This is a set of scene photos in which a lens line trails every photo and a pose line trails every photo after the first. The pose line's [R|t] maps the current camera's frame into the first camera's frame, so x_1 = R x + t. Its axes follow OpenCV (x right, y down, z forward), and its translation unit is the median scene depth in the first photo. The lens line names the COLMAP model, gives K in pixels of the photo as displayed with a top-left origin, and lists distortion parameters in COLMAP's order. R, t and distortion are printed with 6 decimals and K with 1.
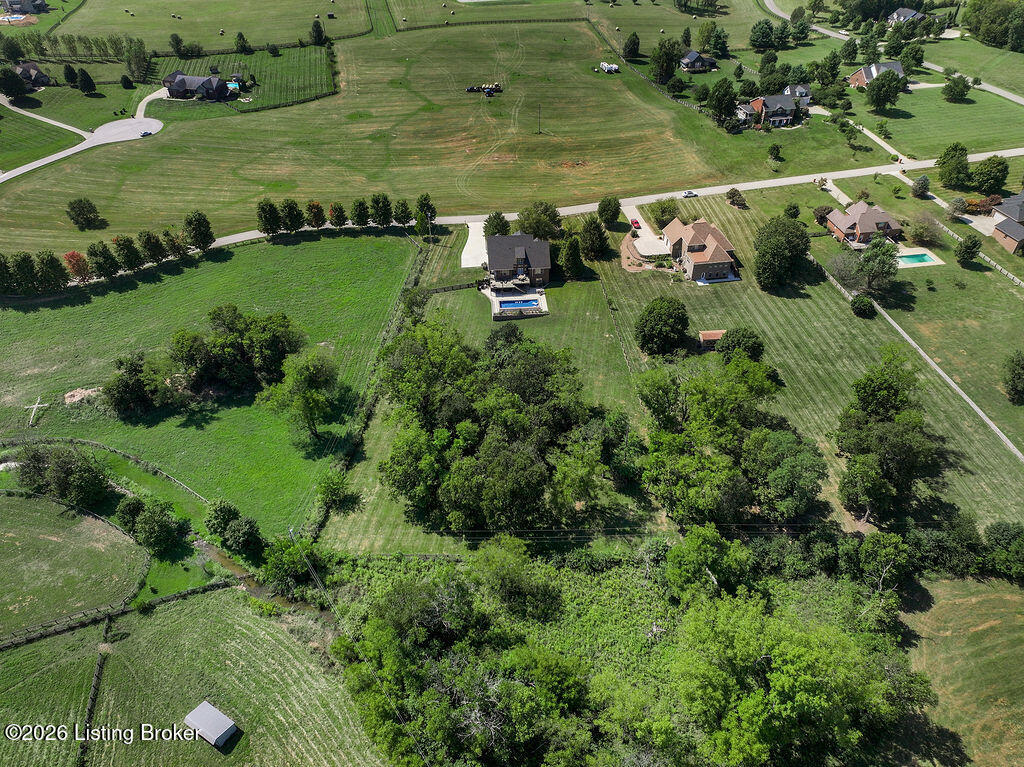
lens RADIAL K [[718.1, 0, 512.1], [0, 718.1, 378.8], [0, 0, 1]] dist [-0.006550, 0.024778]
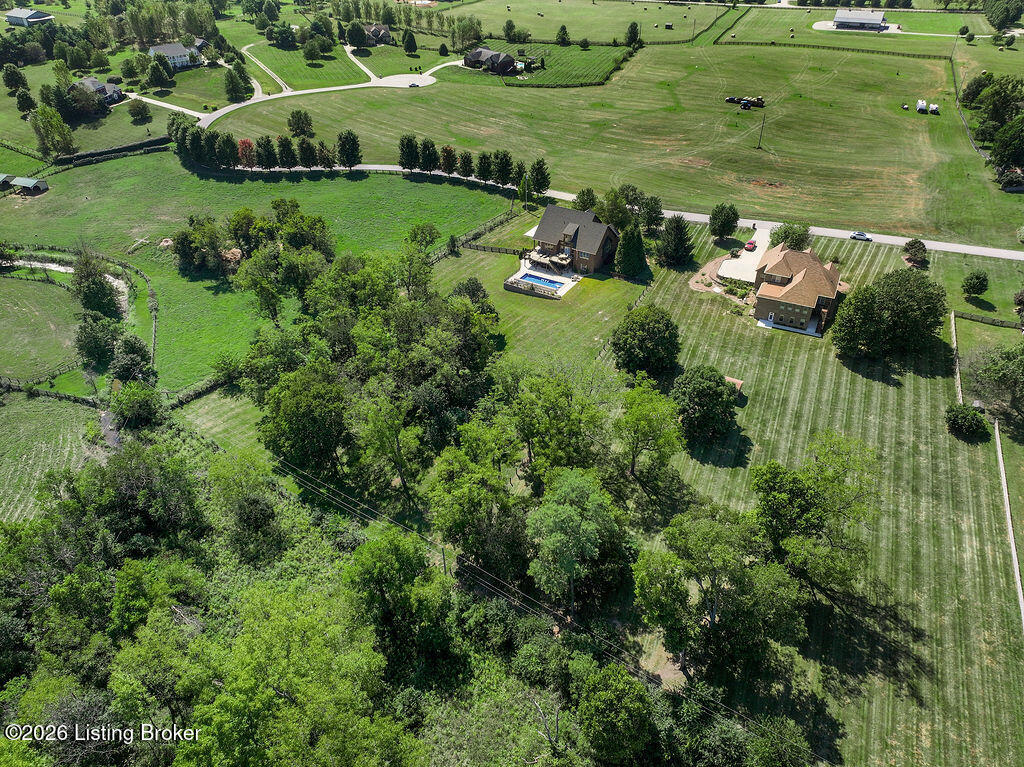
lens RADIAL K [[718.1, 0, 512.1], [0, 718.1, 378.8], [0, 0, 1]] dist [-0.006550, 0.024778]
pose [[0.814526, 0.334231, -0.474169, 0.420762], [-0.367075, 0.929859, 0.024876, -0.003101], [0.449225, 0.153794, 0.880082, 0.231658]]
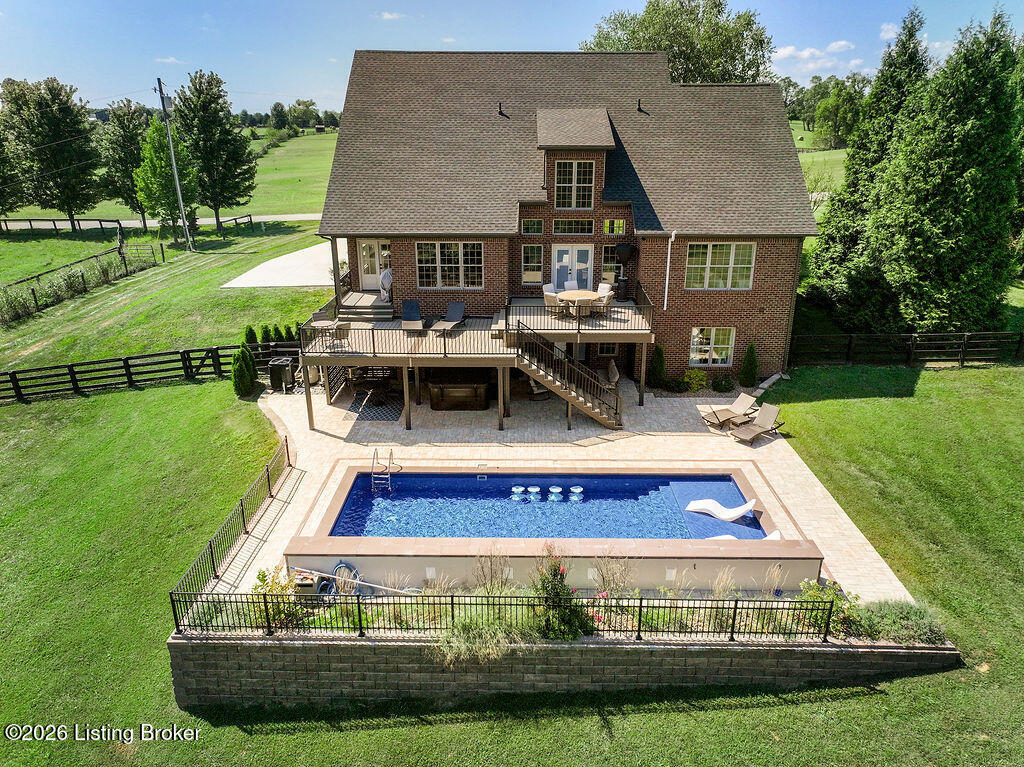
lens RADIAL K [[718.1, 0, 512.1], [0, 718.1, 378.8], [0, 0, 1]] dist [-0.006550, 0.024778]
pose [[0.996261, 0.031600, -0.080411, 0.011547], [-0.056837, 0.940670, -0.334529, -0.085820], [0.065069, 0.337849, 0.938949, 0.882353]]
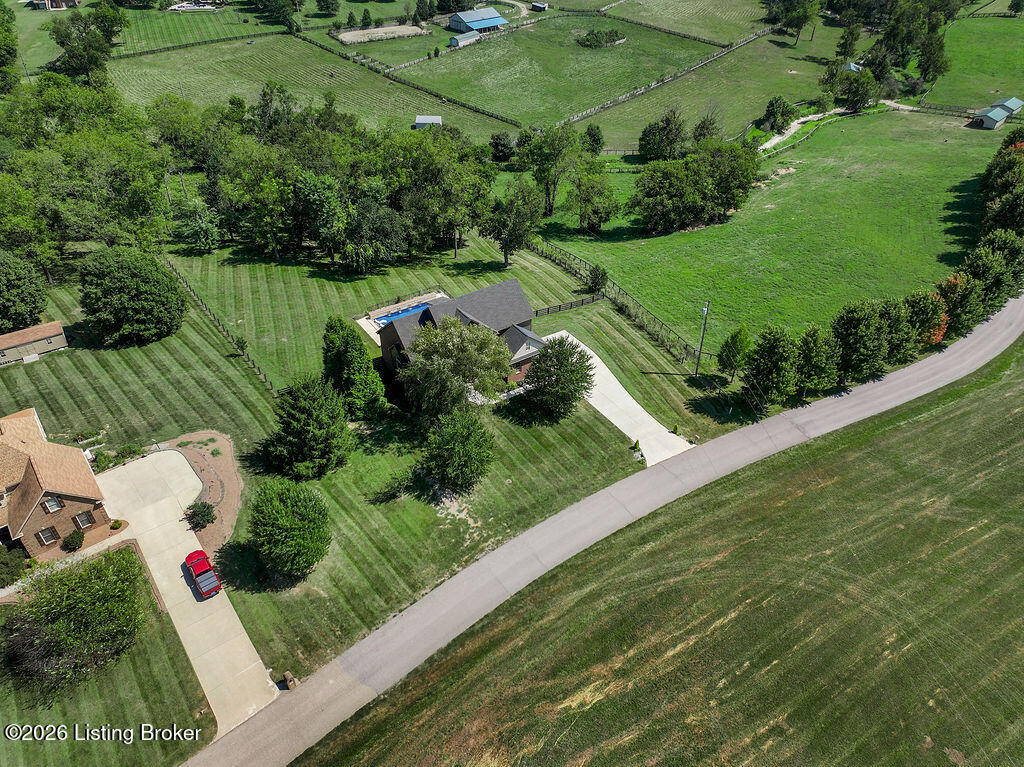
lens RADIAL K [[718.1, 0, 512.1], [0, 718.1, 378.8], [0, 0, 1]] dist [-0.006550, 0.024778]
pose [[-0.875025, 0.294007, -0.384566, 0.166624], [-0.306434, 0.278570, 0.910218, -0.601867], [0.374739, 0.914308, -0.153662, 1.126873]]
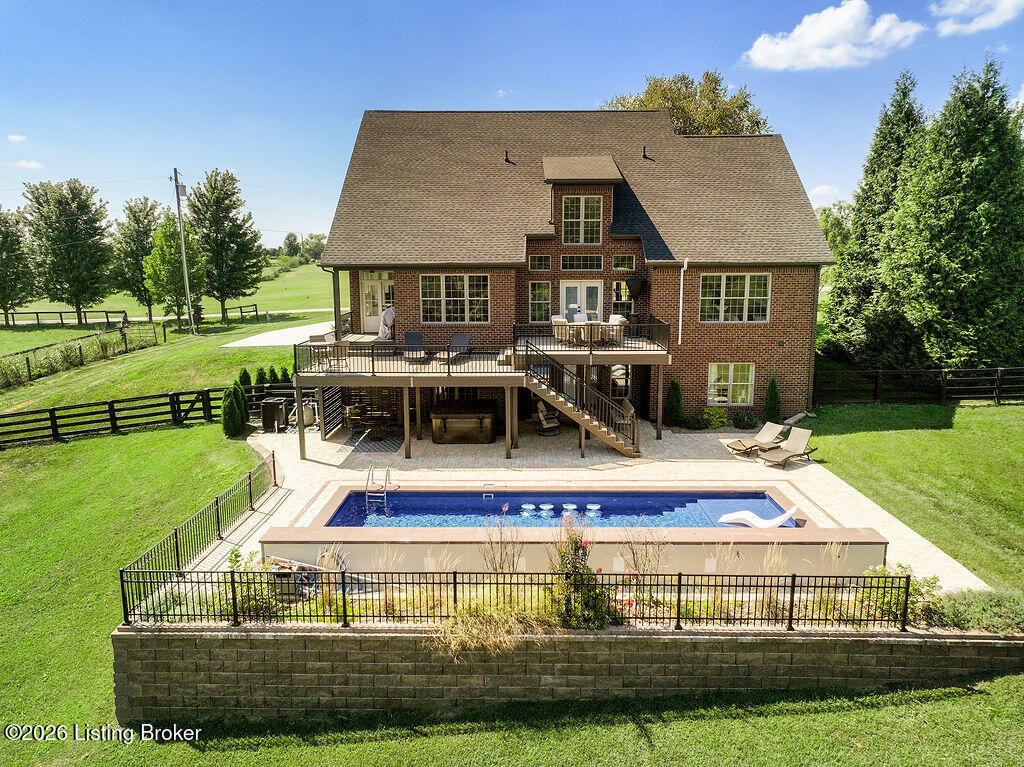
lens RADIAL K [[718.1, 0, 512.1], [0, 718.1, 378.8], [0, 0, 1]] dist [-0.006550, 0.024778]
pose [[0.996028, 0.013611, -0.087994, 0.010458], [-0.055786, 0.865634, -0.497560, -0.074104], [0.069399, 0.500492, 0.862955, 0.895903]]
